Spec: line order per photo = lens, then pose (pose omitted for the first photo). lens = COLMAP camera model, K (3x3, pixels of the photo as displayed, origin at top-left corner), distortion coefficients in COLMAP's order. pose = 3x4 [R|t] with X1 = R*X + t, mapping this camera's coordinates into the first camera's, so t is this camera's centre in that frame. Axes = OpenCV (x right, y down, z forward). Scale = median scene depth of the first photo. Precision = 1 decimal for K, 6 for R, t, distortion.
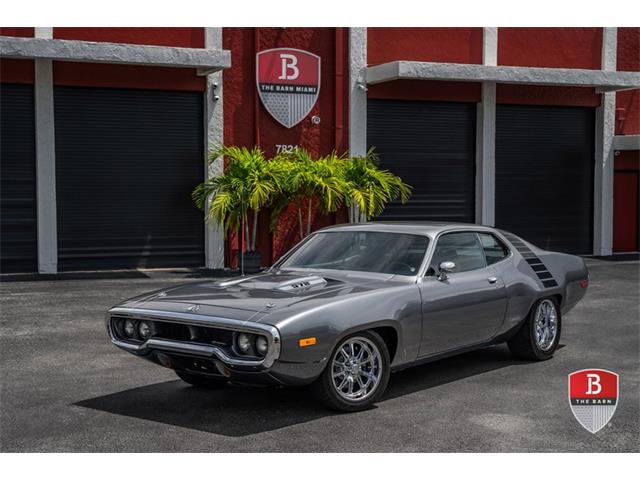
lens RADIAL K [[912.0, 0, 320.5], [0, 912.0, 240.4], [0, 0, 1]] dist [0.018226, -0.003988]
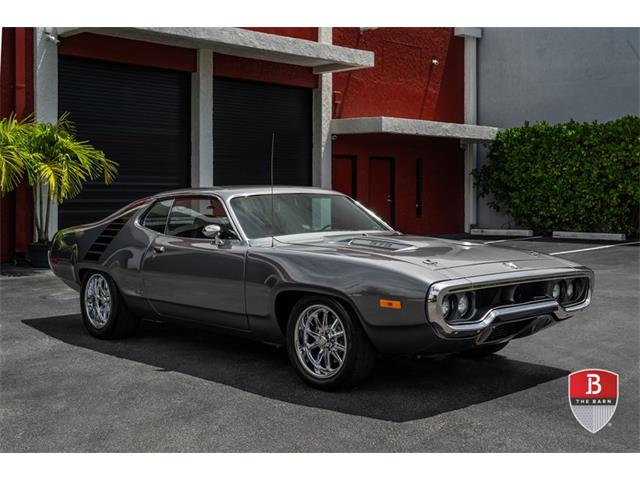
lens RADIAL K [[761.7, 0, 332.9], [0, 761.7, 207.4], [0, 0, 1]] dist [0.021519, 0.006822]
pose [[0.923925, -0.002753, 0.382564, 0.017399], [0.016064, 0.999371, -0.031604, 0.004796], [-0.382236, 0.035345, 0.923388, 0.308603]]
